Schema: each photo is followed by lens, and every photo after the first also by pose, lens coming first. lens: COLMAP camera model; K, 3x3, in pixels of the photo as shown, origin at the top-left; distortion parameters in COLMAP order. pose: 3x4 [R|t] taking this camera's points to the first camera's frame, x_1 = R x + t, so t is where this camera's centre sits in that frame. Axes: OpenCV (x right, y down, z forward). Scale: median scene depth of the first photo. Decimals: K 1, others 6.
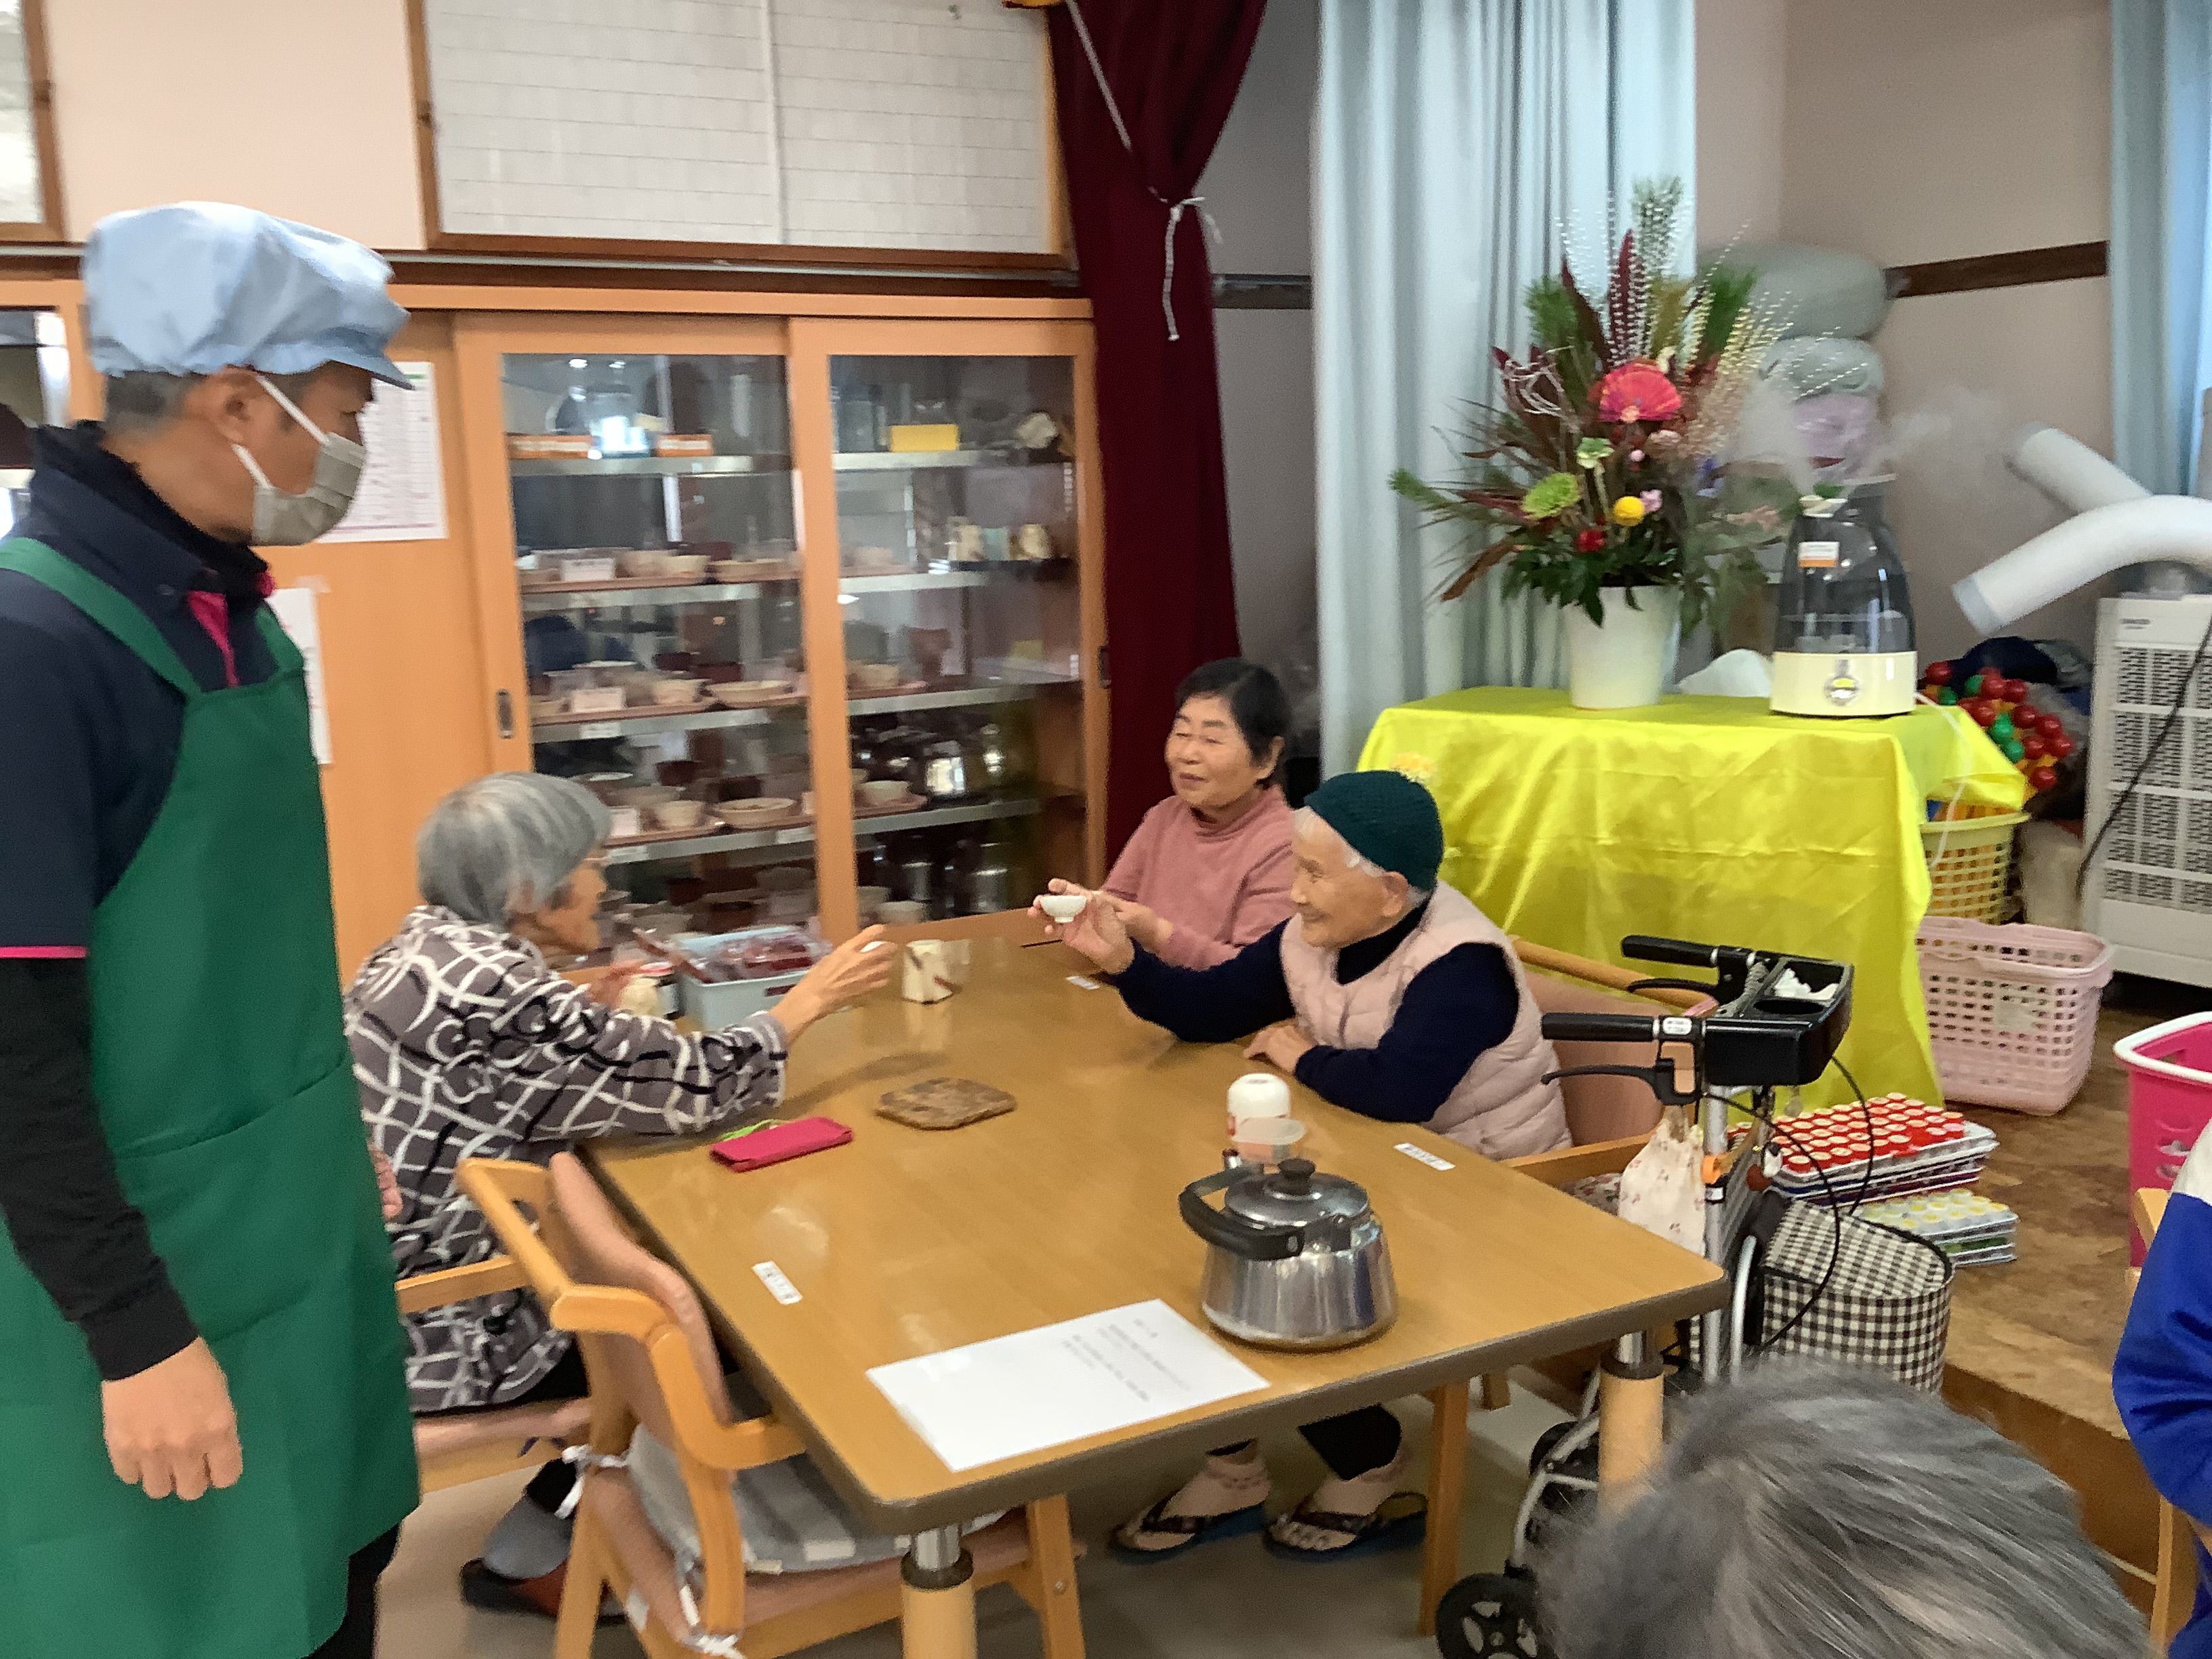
lens RADIAL K [[1954.4, 0, 1095.0], [0, 1954.4, 813.7], [0, 0, 1]] dist [0.089162, -0.107644]
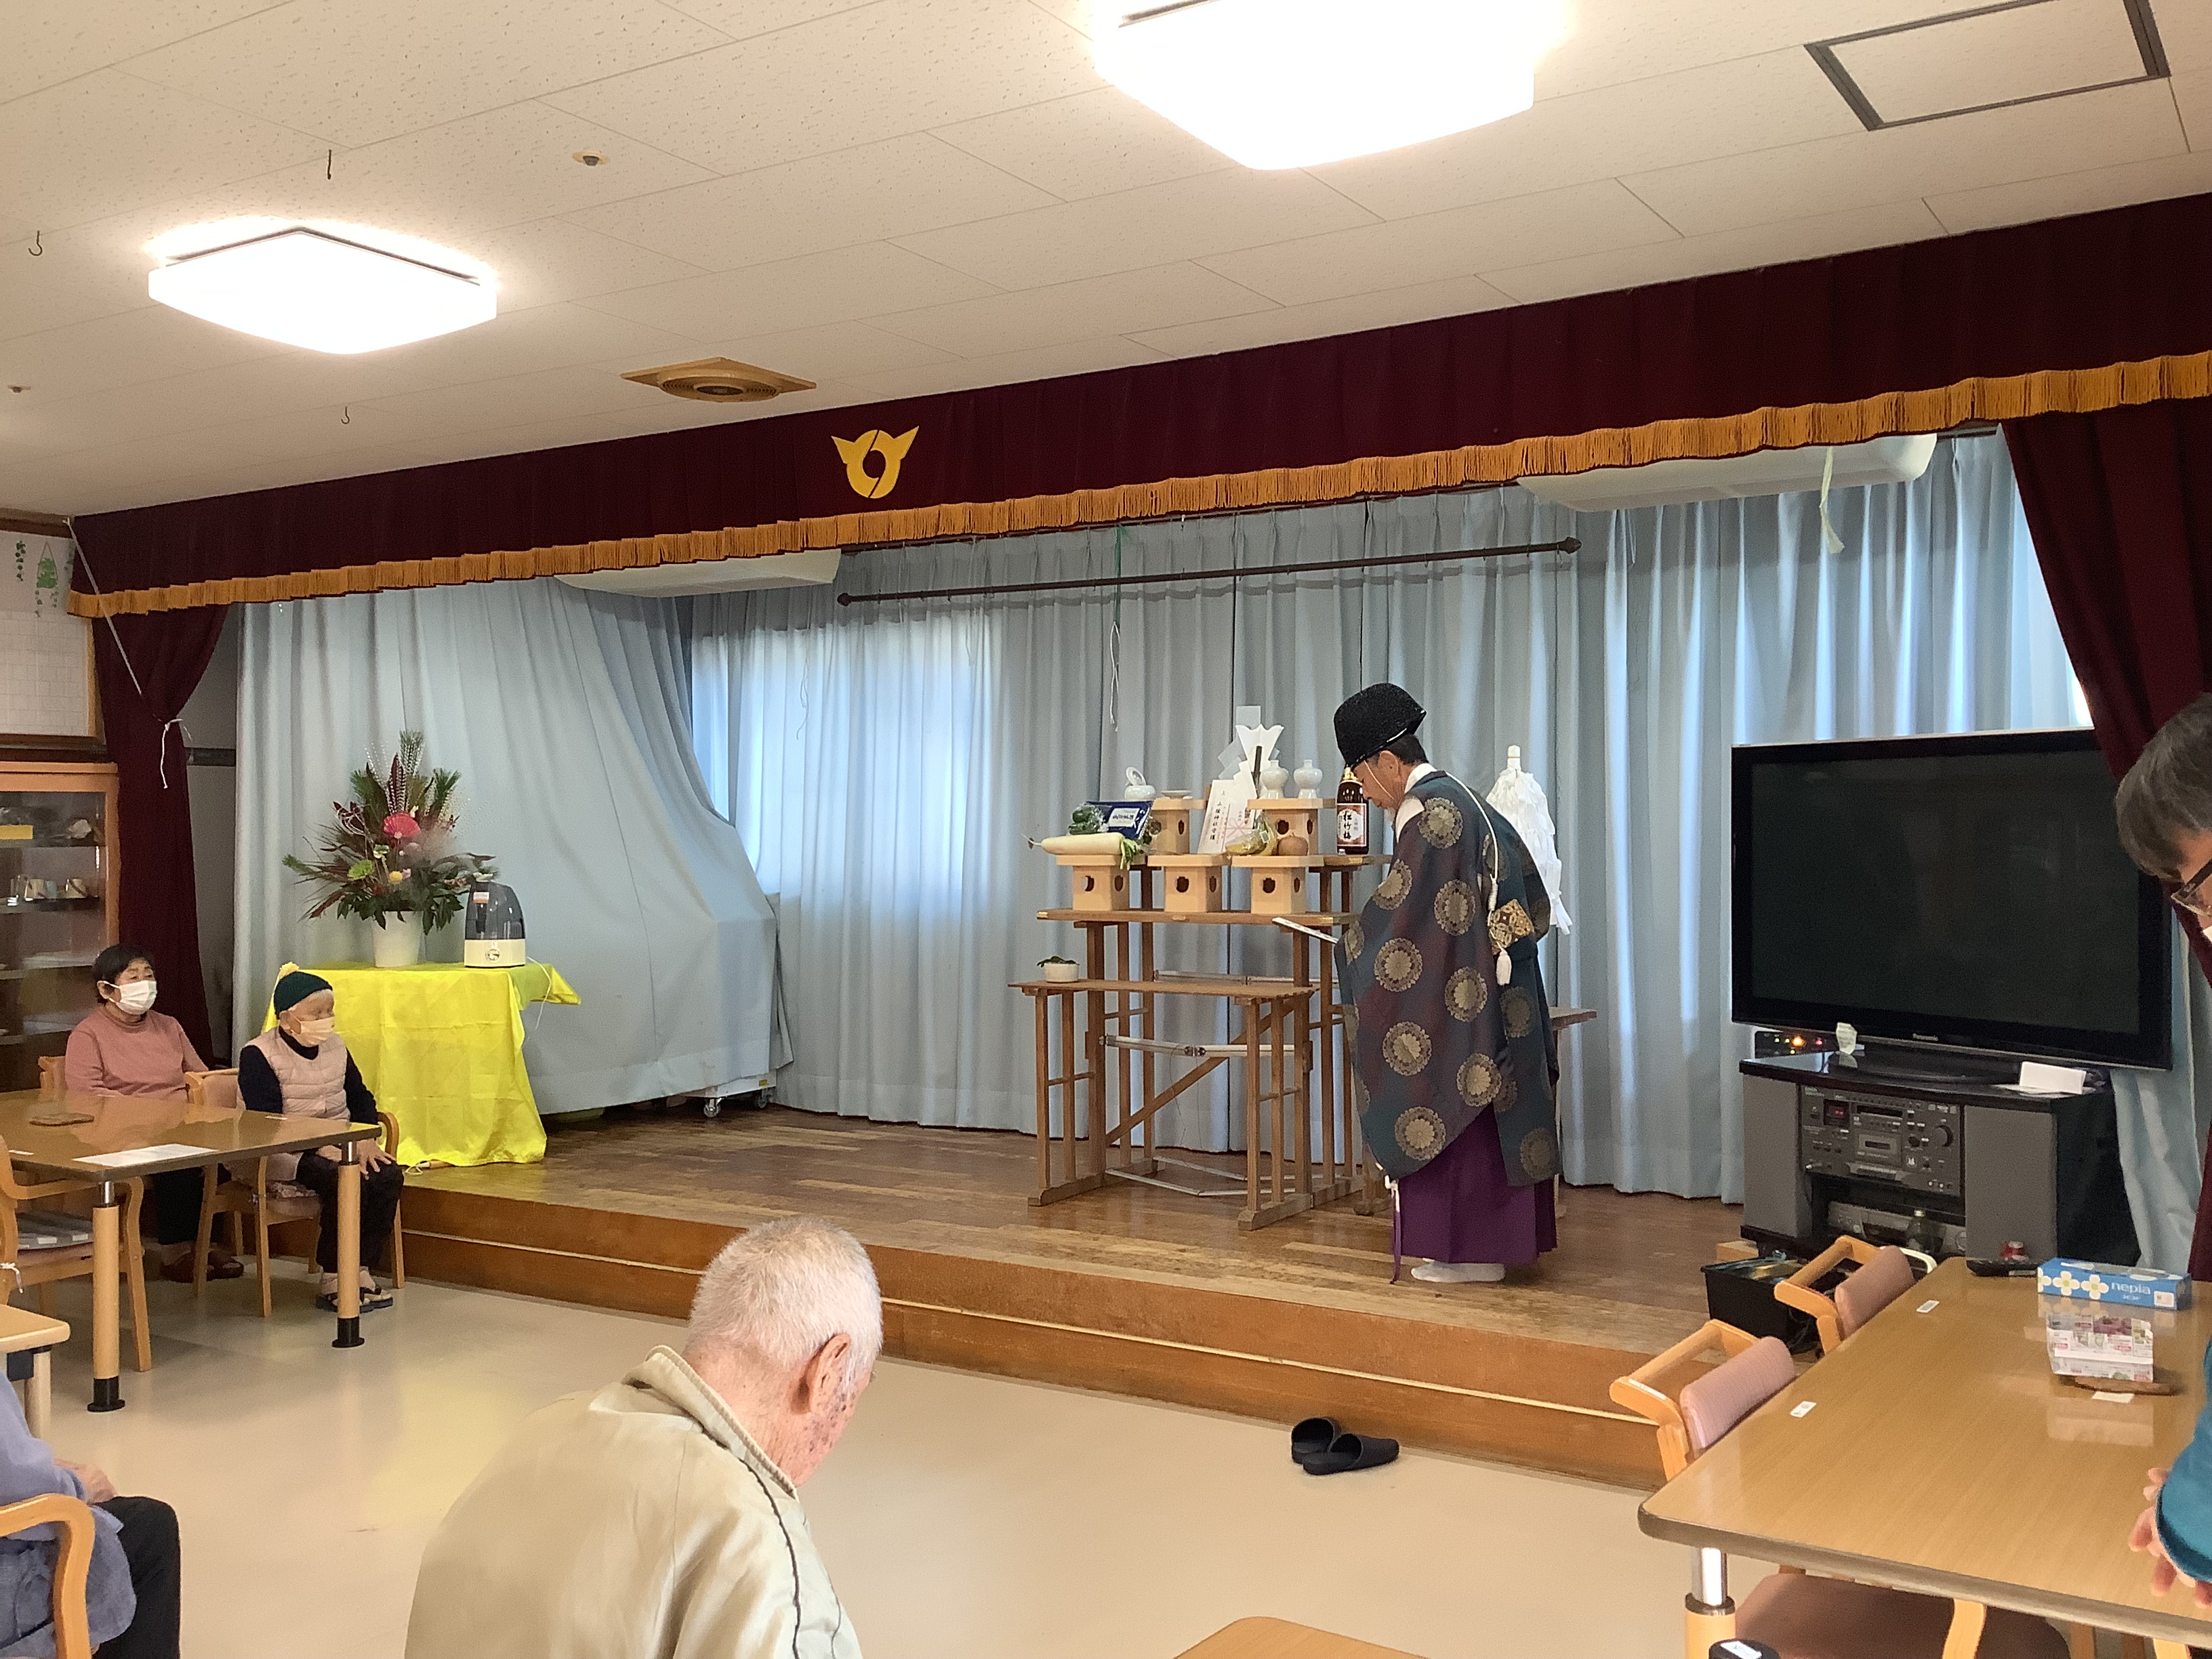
lens RADIAL K [[1954.4, 0, 1119.0], [0, 1954.4, 852.3], [0, 0, 1]] dist [0.089162, -0.107644]
pose [[0.868171, 0.017950, 0.495941, -0.129442], [0.060164, 0.988168, -0.141085, 0.181754], [-0.492605, 0.152324, 0.856818, -1.314203]]
